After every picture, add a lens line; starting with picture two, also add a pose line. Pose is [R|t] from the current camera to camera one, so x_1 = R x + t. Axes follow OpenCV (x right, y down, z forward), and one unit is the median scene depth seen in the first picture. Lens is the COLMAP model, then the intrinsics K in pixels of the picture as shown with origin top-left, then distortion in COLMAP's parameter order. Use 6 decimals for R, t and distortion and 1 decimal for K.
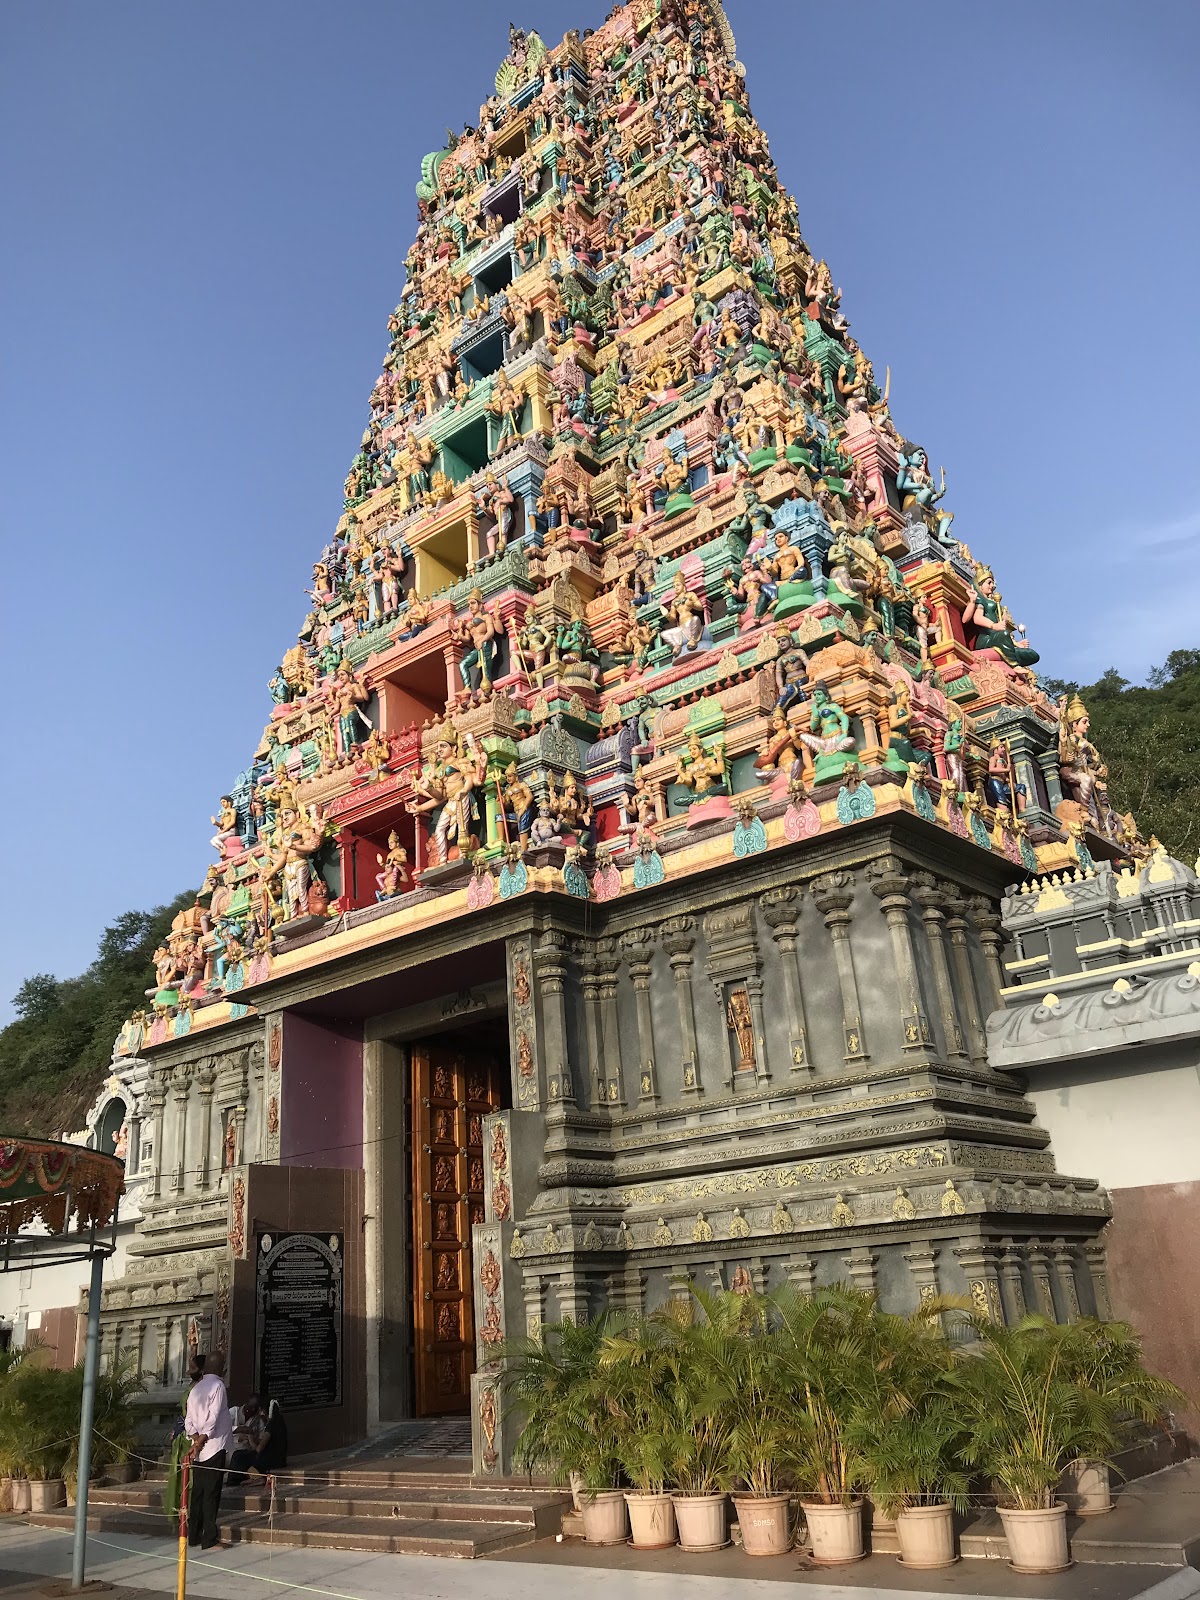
lens RADIAL K [[1312.0, 0, 600.0], [0, 1312.0, 800.0], [0, 0, 1]] dist [0.039036, -0.076283]
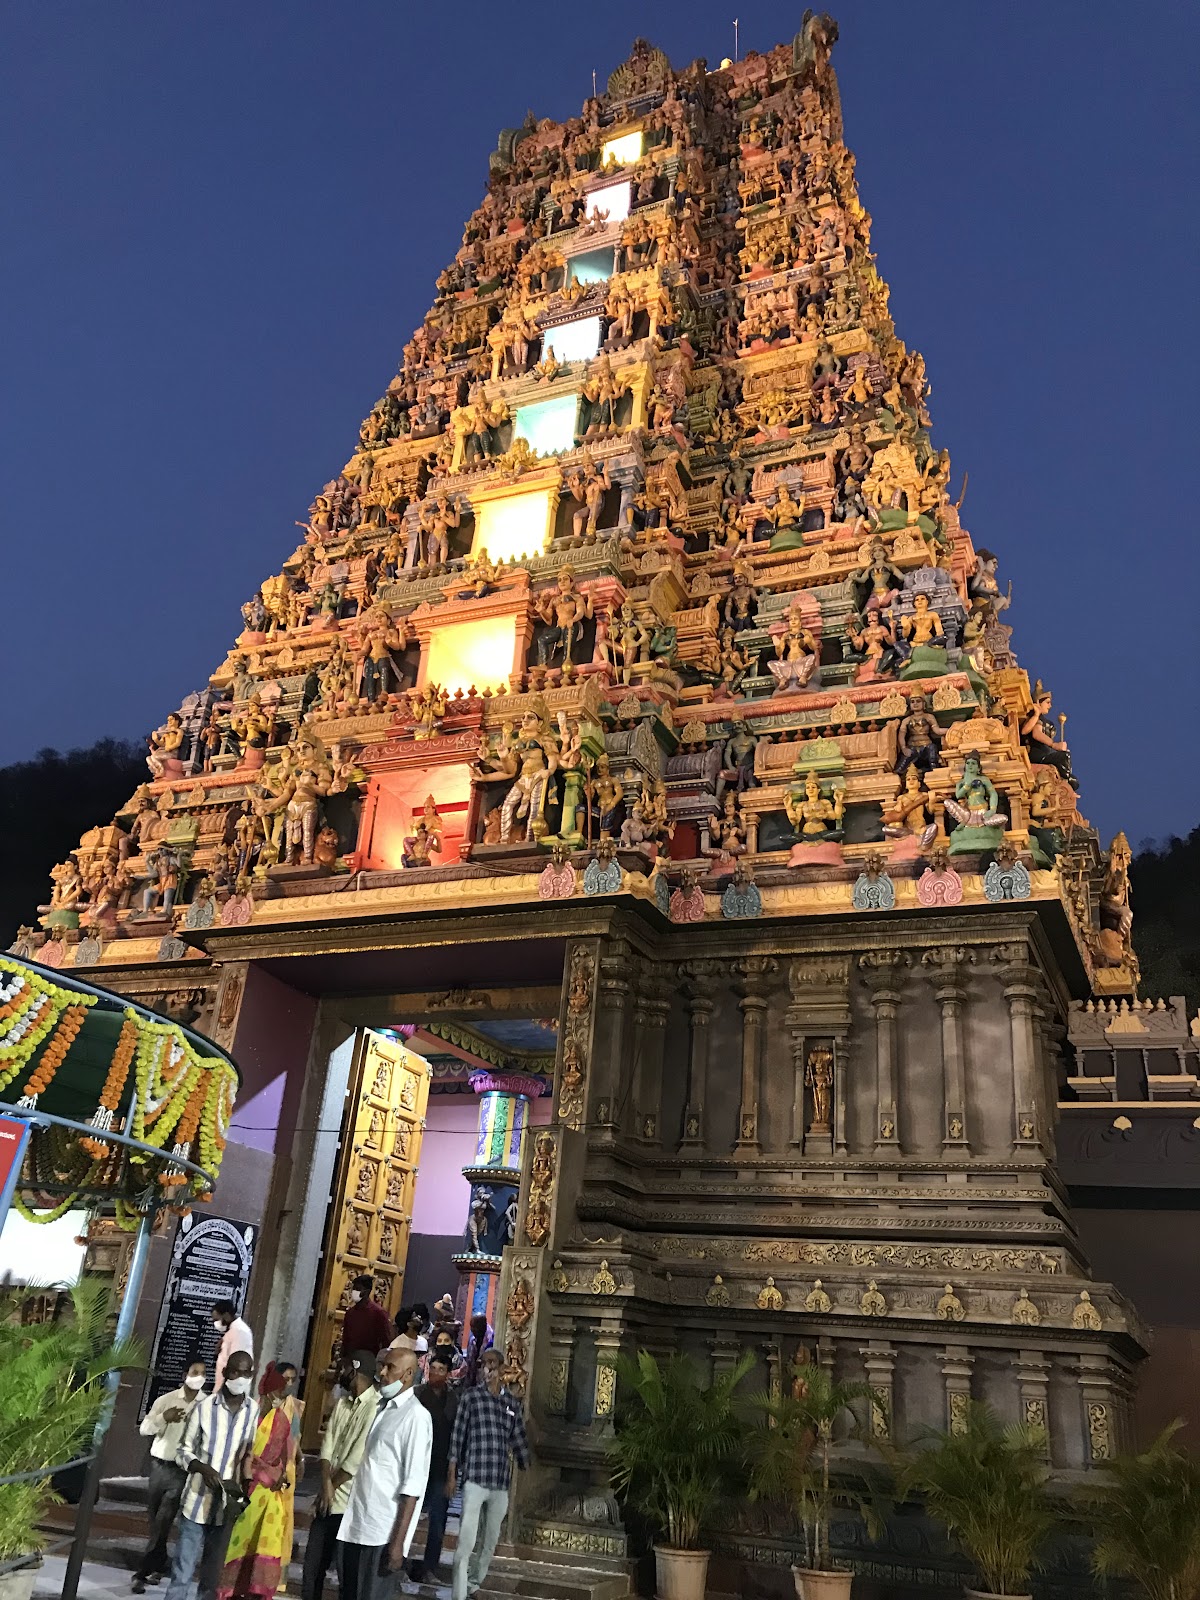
lens RADIAL K [[1305.9, 0, 600.0], [0, 1305.9, 800.0], [0, 0, 1]] dist [0.005605, 0.003190]
pose [[0.948475, 0.244980, 0.200947, -0.245121], [-0.235284, 0.969317, -0.071176, 0.068371], [-0.212218, 0.020229, 0.977013, 0.106314]]
